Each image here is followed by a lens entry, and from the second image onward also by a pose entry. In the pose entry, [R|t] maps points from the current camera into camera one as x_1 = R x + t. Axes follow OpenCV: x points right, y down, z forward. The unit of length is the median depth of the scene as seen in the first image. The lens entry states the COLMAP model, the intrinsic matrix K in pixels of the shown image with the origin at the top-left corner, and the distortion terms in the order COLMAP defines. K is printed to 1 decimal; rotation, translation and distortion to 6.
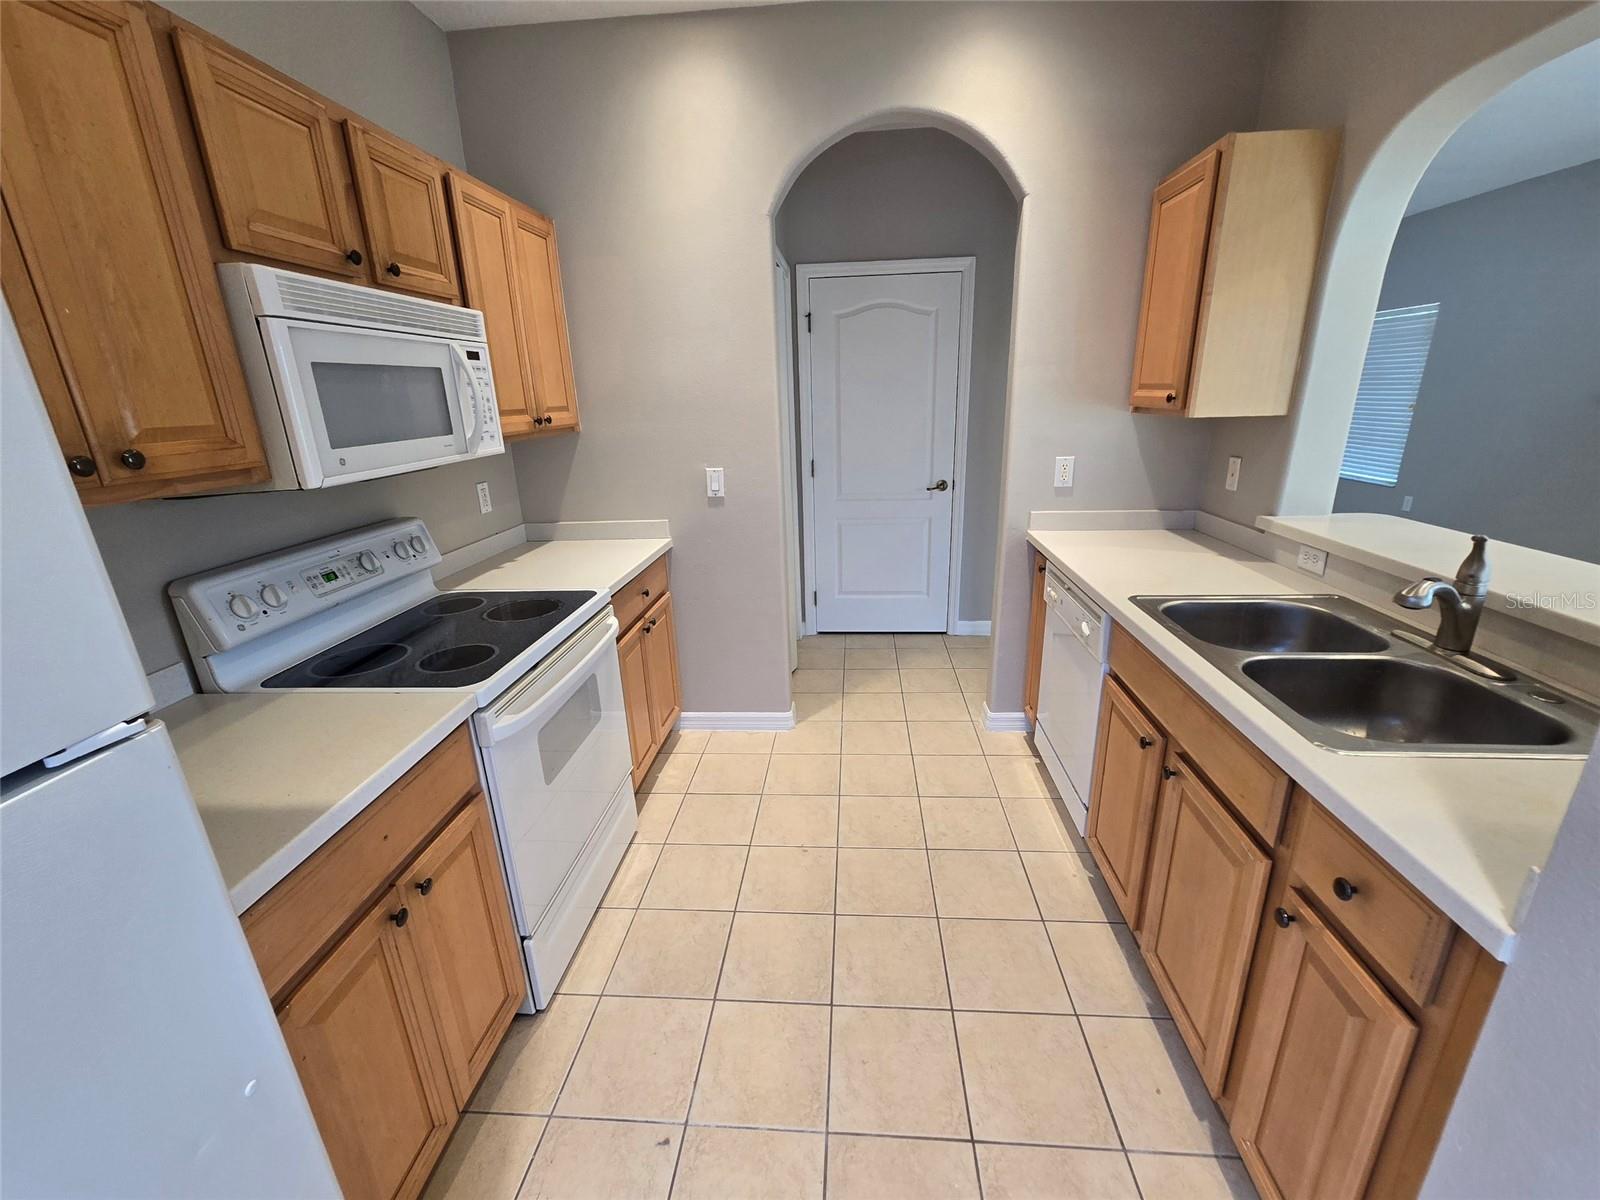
lens RADIAL K [[654.0, 0, 802.5], [0, 654.0, 600.6], [0, 0, 1]] dist [-0.001922, -0.000134]
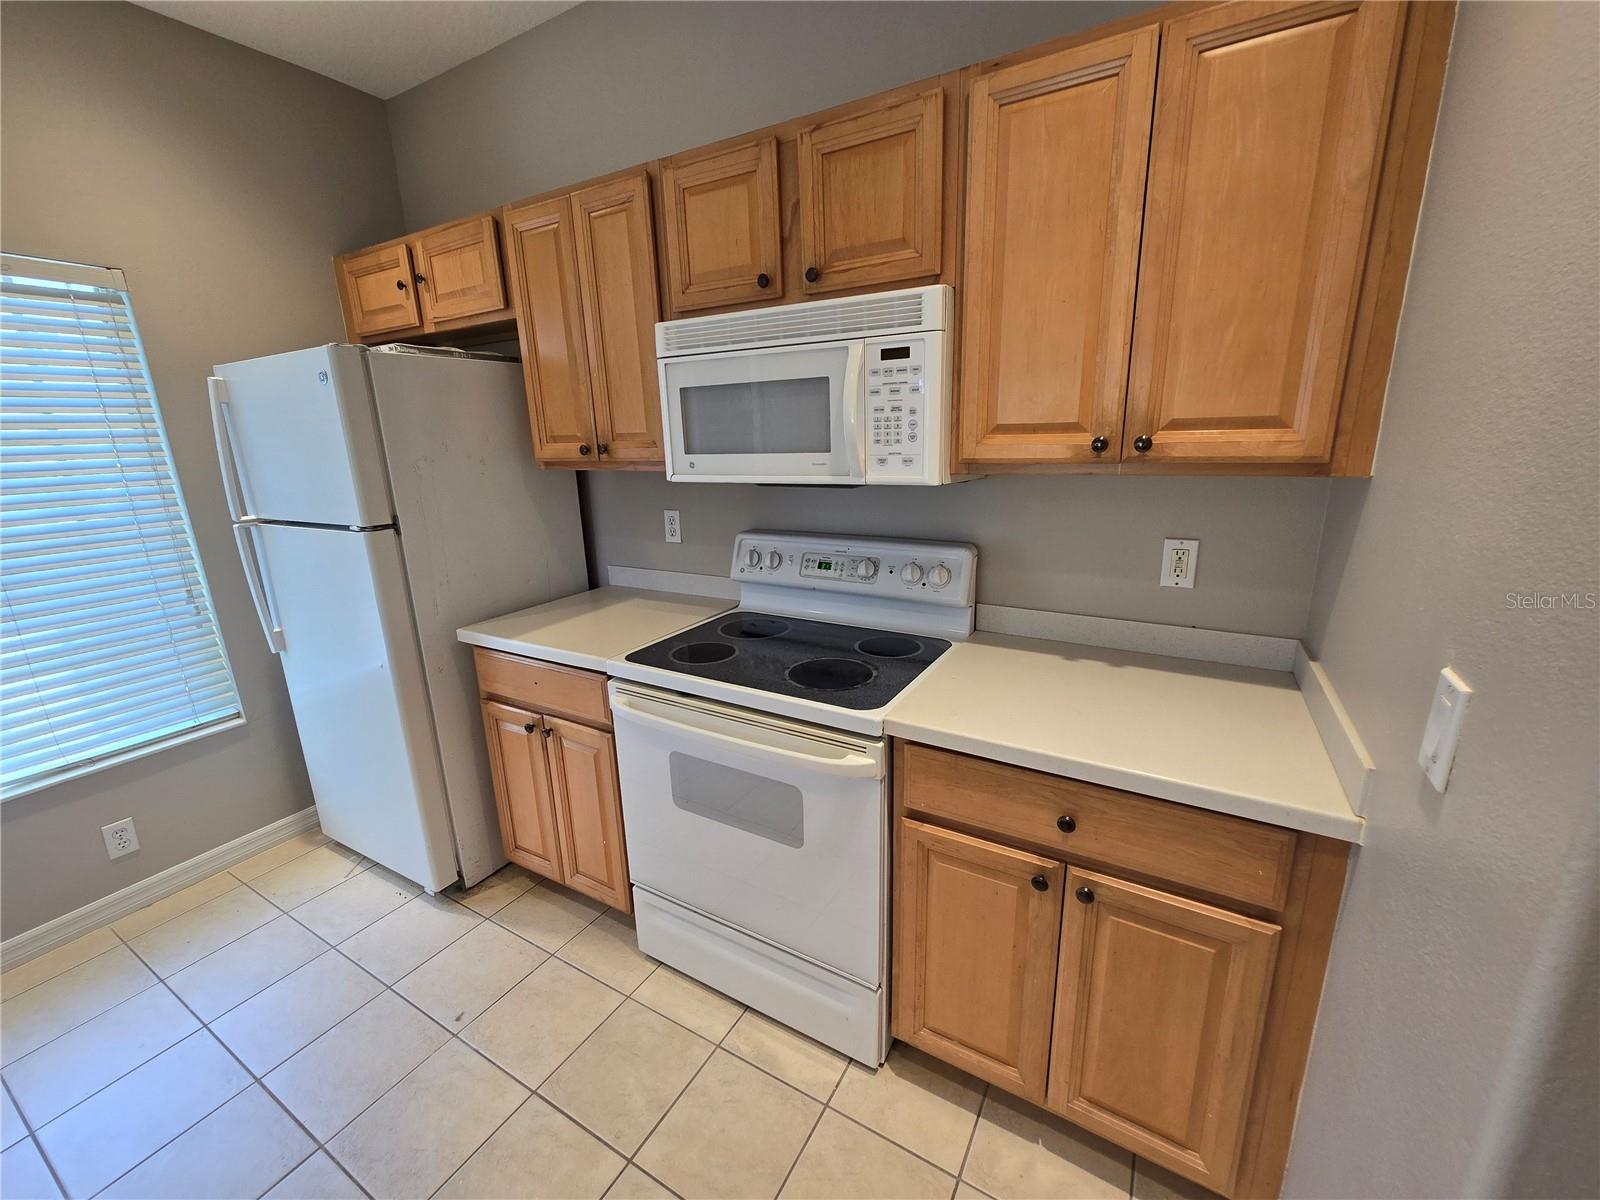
lens RADIAL K [[654.0, 0, 802.5], [0, 654.0, 600.6], [0, 0, 1]] dist [-0.001922, -0.000134]
pose [[-0.434418, 0.271985, -0.858665, 0.294710], [-0.235278, 0.885954, 0.399662, -0.435628], [0.869440, 0.375645, -0.320882, 1.373357]]
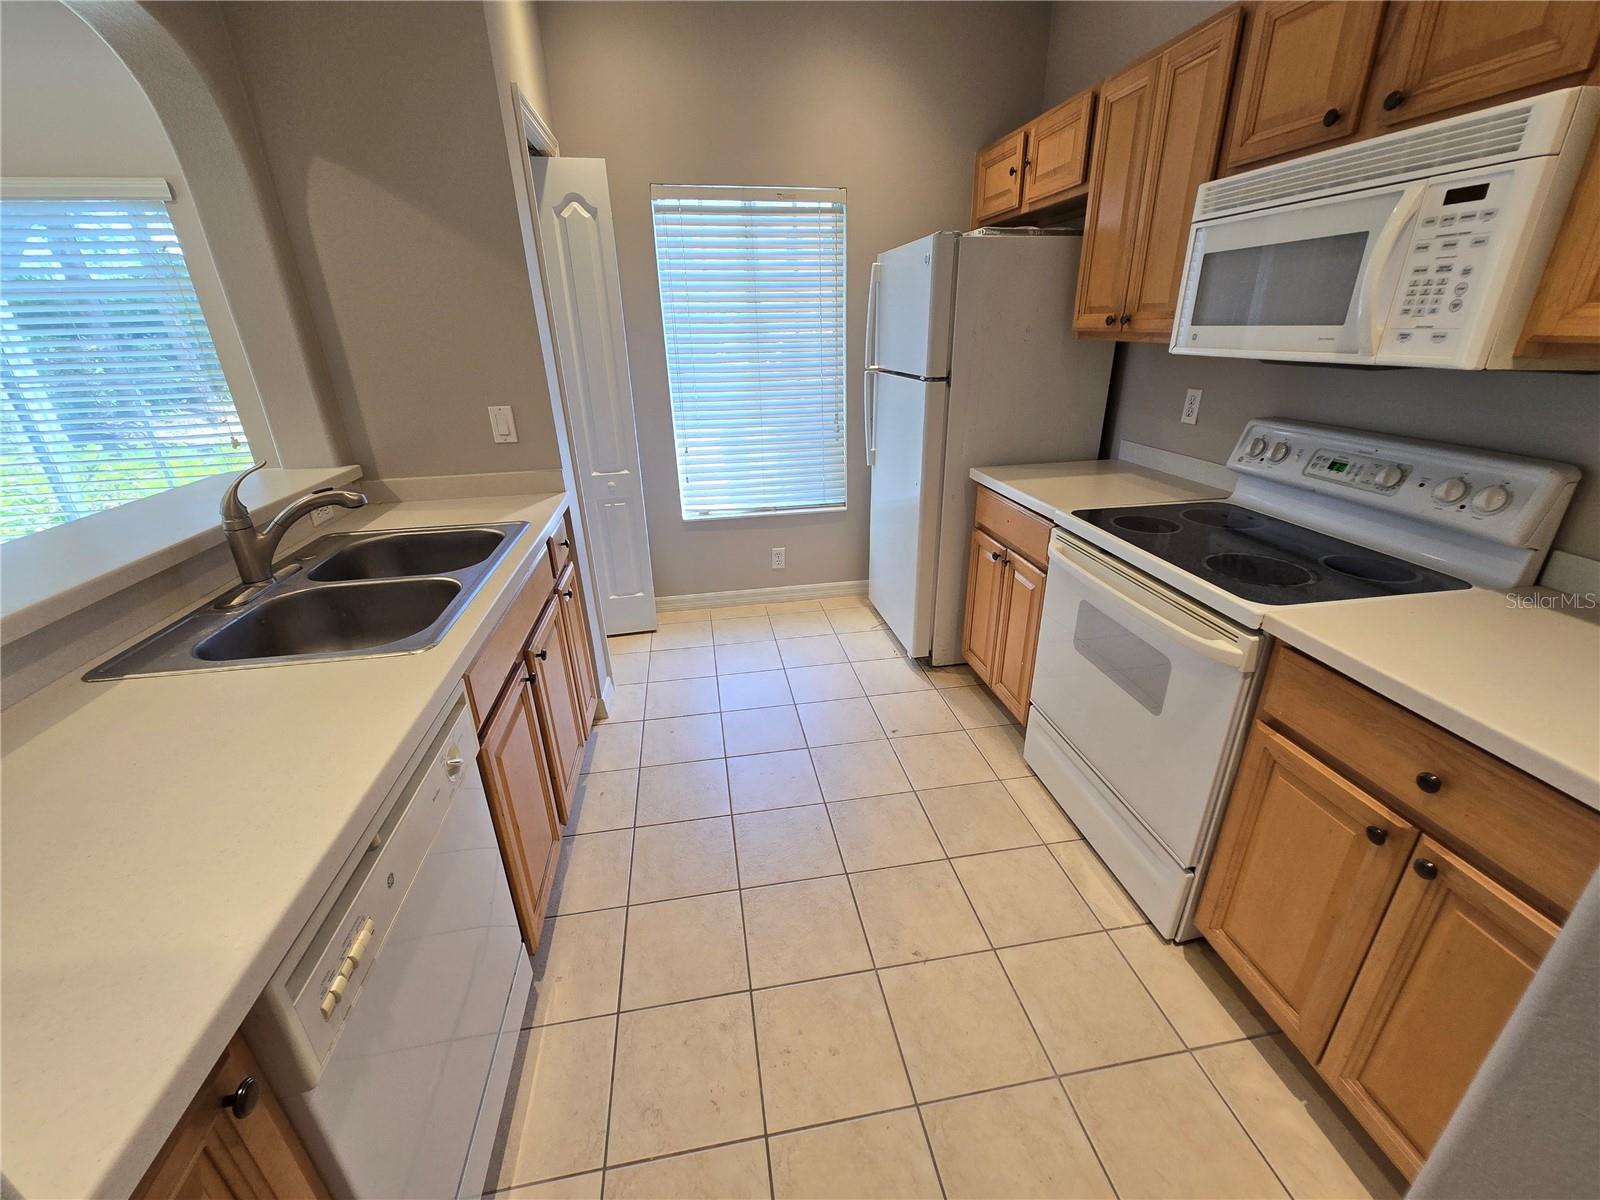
lens RADIAL K [[654.0, 0, 802.5], [0, 654.0, 600.6], [0, 0, 1]] dist [-0.001922, -0.000134]
pose [[-0.968177, 0.144260, -0.204507, 0.290622], [-0.025227, 0.756735, 0.653234, -0.512177], [0.248994, 0.637605, -0.729014, 1.666528]]
